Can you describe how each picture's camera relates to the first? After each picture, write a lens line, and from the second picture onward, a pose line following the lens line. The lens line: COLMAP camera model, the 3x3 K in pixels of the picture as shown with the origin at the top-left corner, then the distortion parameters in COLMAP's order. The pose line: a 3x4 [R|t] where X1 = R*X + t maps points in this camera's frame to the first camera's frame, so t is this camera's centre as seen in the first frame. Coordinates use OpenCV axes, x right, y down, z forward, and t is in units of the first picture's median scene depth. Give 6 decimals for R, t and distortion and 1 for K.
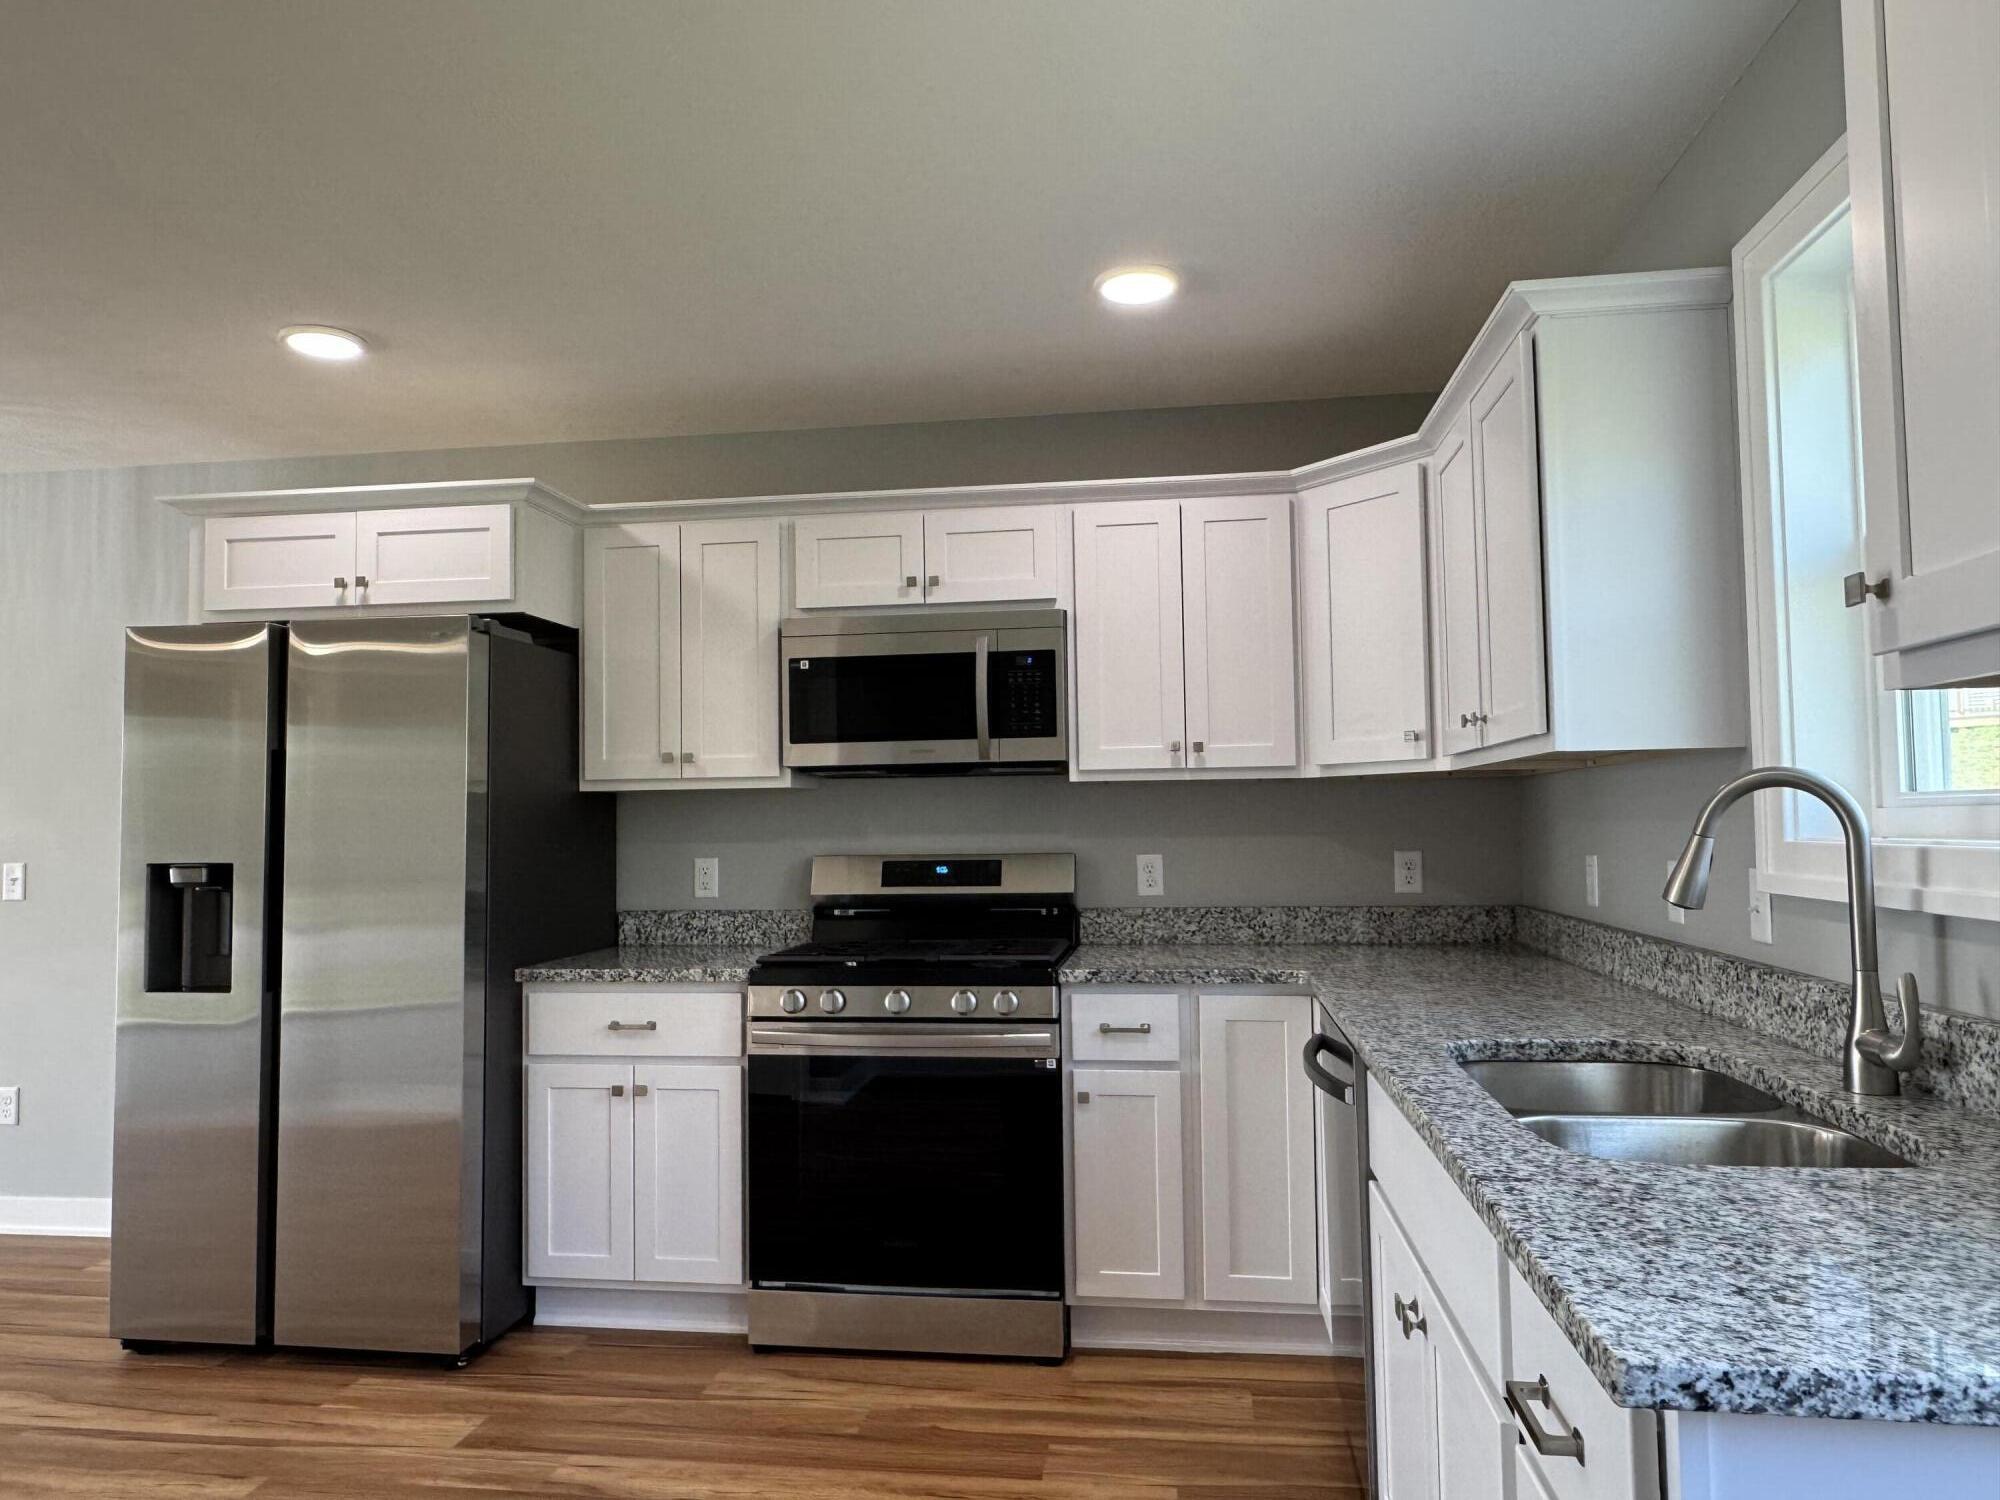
lens RADIAL K [[1310.9, 0, 1001.8], [0, 1310.9, 753.2], [0, 0, 1]] dist [-0.000801, 0.002147]
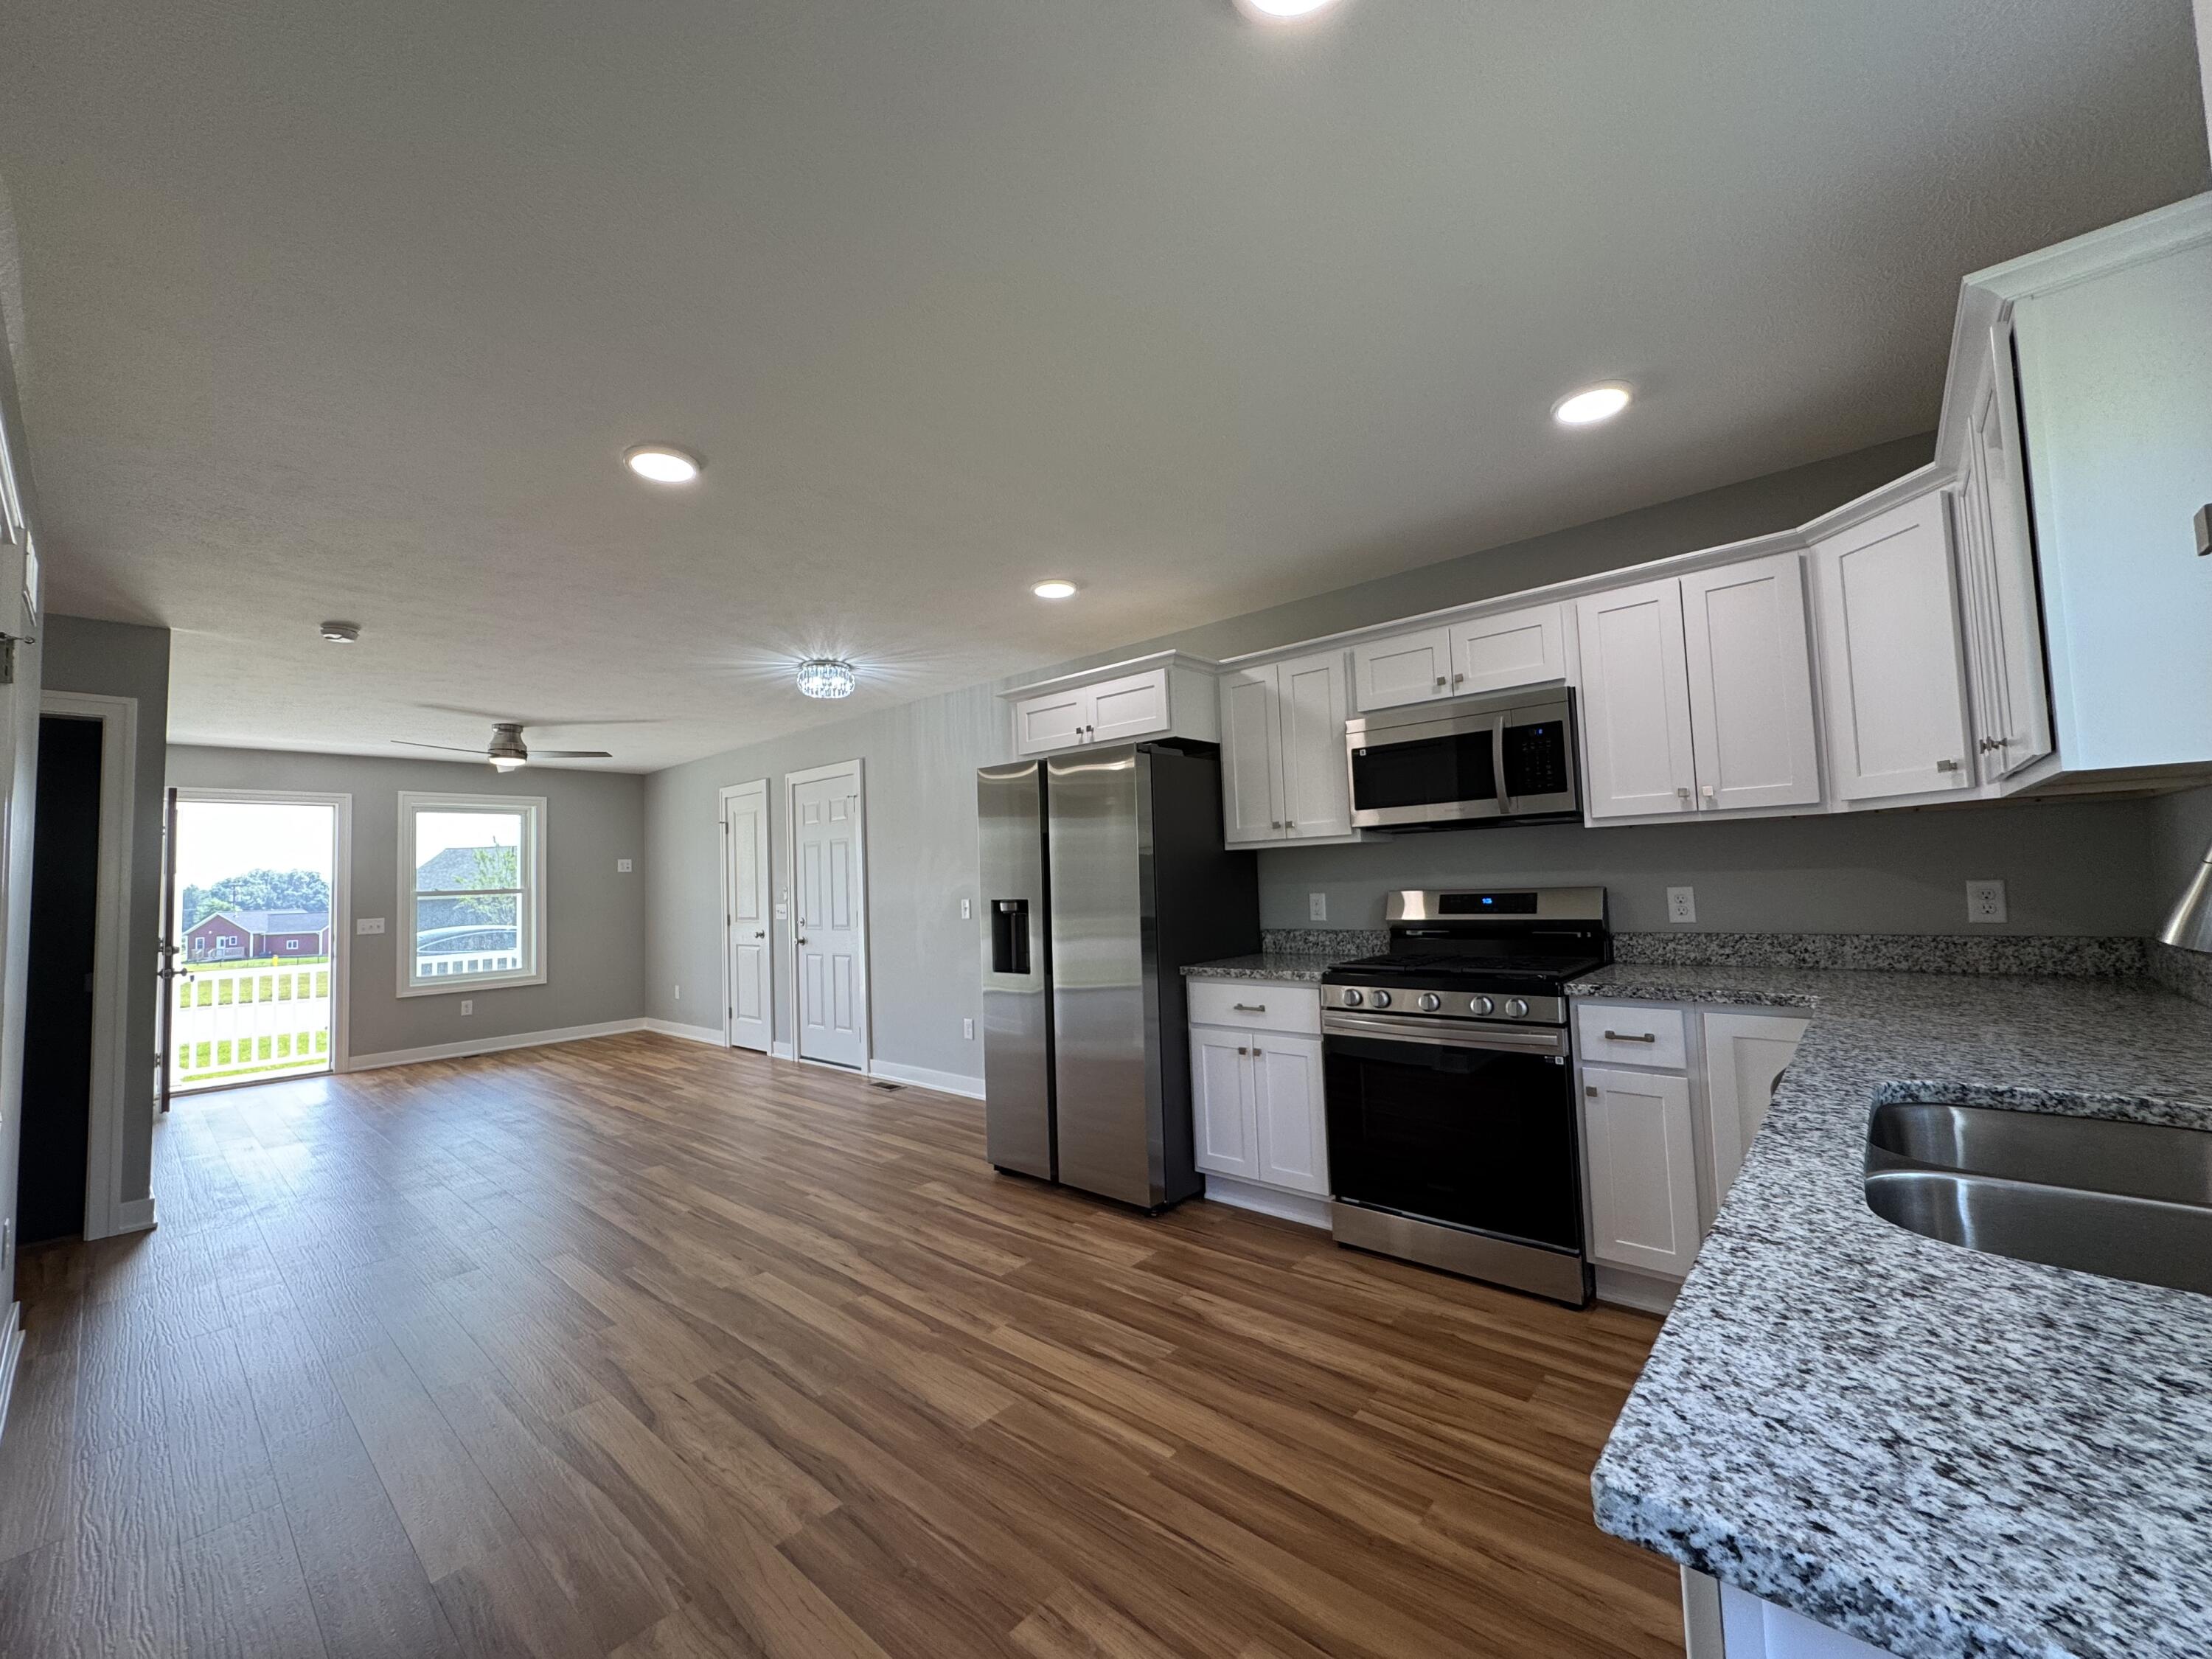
lens RADIAL K [[880.0, 0, 1104.0], [0, 880.0, 825.8], [0, 0, 1]] dist [-0.002206, 0.001176]
pose [[0.832601, -0.051268, -0.551495, 0.144260], [0.054956, 0.998440, -0.009849, 0.003782], [0.551140, -0.022107, 0.834120, 0.088453]]
